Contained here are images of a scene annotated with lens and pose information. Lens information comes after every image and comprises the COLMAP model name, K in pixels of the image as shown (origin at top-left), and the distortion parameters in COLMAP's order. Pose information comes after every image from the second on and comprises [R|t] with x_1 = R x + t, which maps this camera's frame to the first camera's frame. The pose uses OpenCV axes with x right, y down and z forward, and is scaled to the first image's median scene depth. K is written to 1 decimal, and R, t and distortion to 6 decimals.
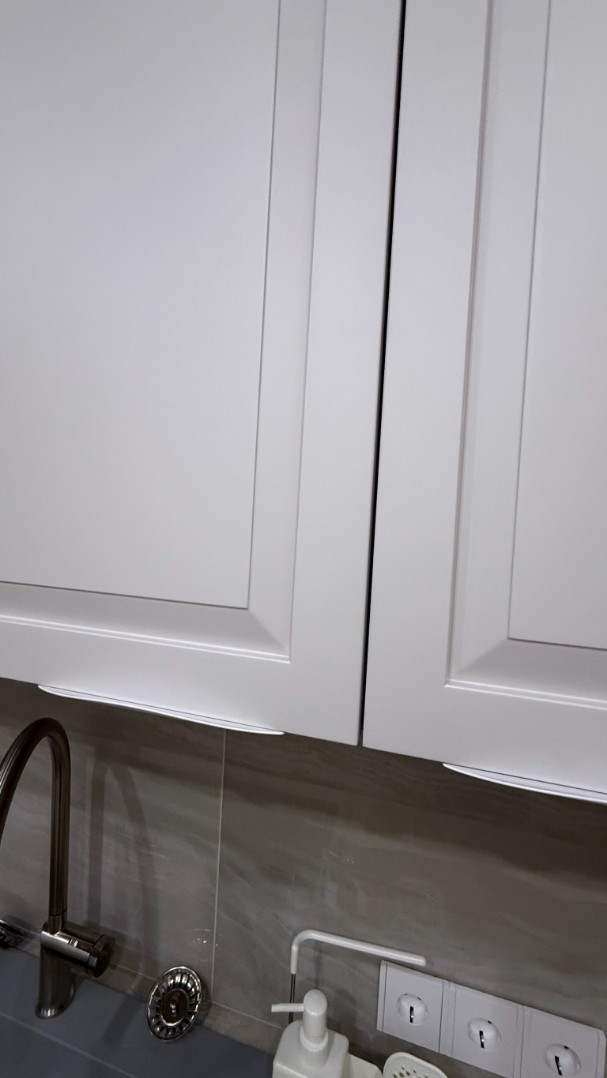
lens RADIAL K [[435.6, 0, 307.0], [0, 435.6, 540.3], [0, 0, 1]] dist [-0.006588, -0.000357]
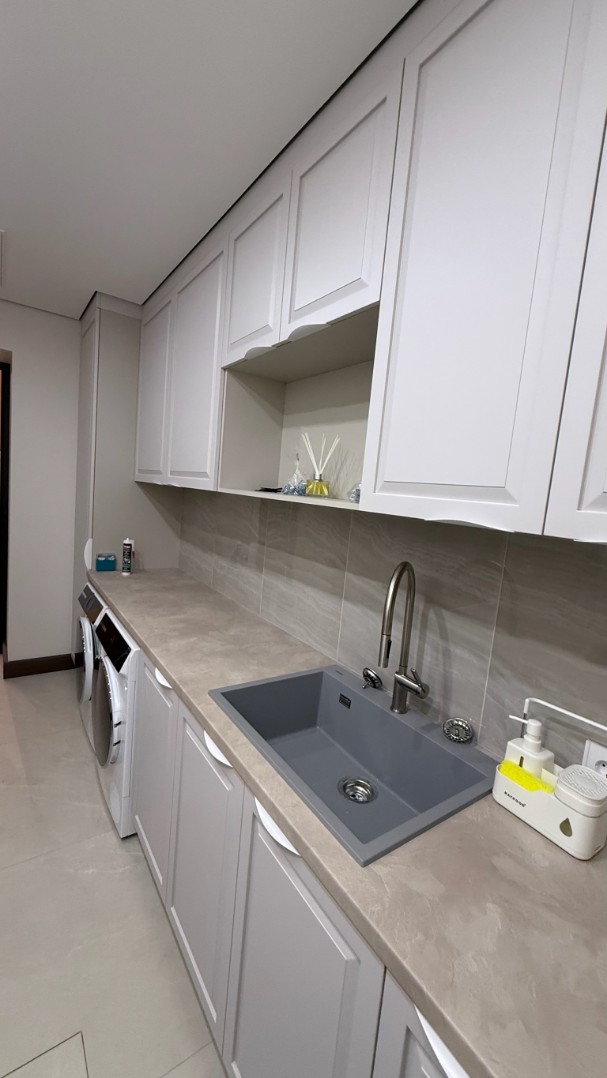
lens RADIAL K [[435.6, 0, 306.4], [0, 435.6, 542.1], [0, 0, 1]] dist [-0.006588, -0.000357]
pose [[0.780869, 0.083276, -0.619119, 0.259217], [-0.056424, 0.996426, 0.062861, 0.171726], [0.622141, -0.014153, 0.782777, -0.804008]]
